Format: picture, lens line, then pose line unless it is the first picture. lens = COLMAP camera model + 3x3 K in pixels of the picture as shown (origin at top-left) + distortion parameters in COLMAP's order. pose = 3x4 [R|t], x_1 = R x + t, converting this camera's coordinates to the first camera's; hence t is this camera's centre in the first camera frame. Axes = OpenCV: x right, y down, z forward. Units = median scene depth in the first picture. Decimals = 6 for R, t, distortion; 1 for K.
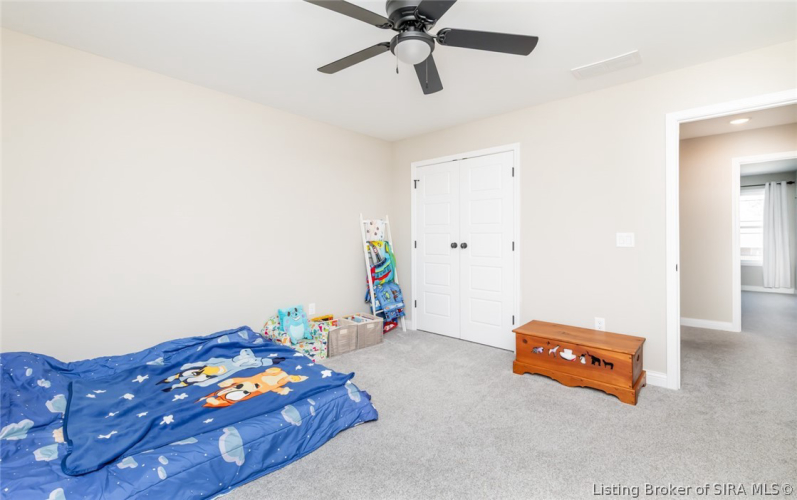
lens RADIAL K [[344.0, 0, 394.5], [0, 344.0, 240.8], [0, 0, 1]] dist [0.002167, 0.000182]
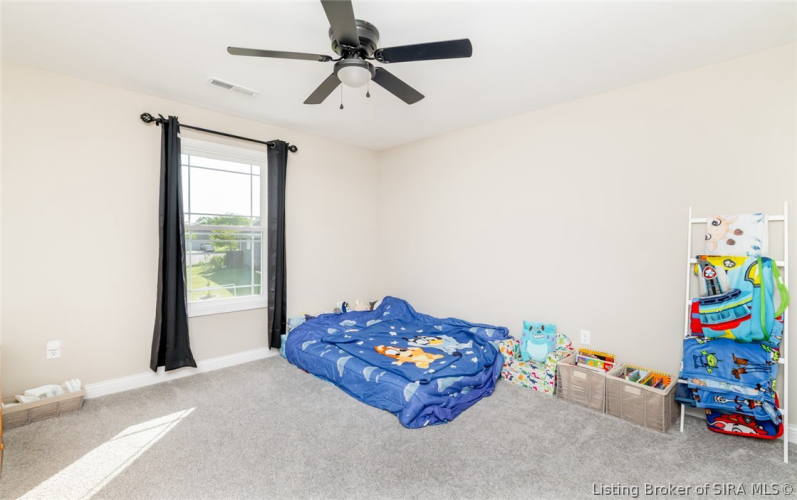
lens RADIAL K [[364.8, 0, 398.5], [0, 364.8, 250.0], [0, 0, 1]] dist [-0.000355, 0.000322]
pose [[-0.028222, 0.027779, -0.999216, 0.671292], [-0.020822, 0.999381, 0.028371, -0.017749], [0.999385, 0.021607, -0.027626, 0.665402]]
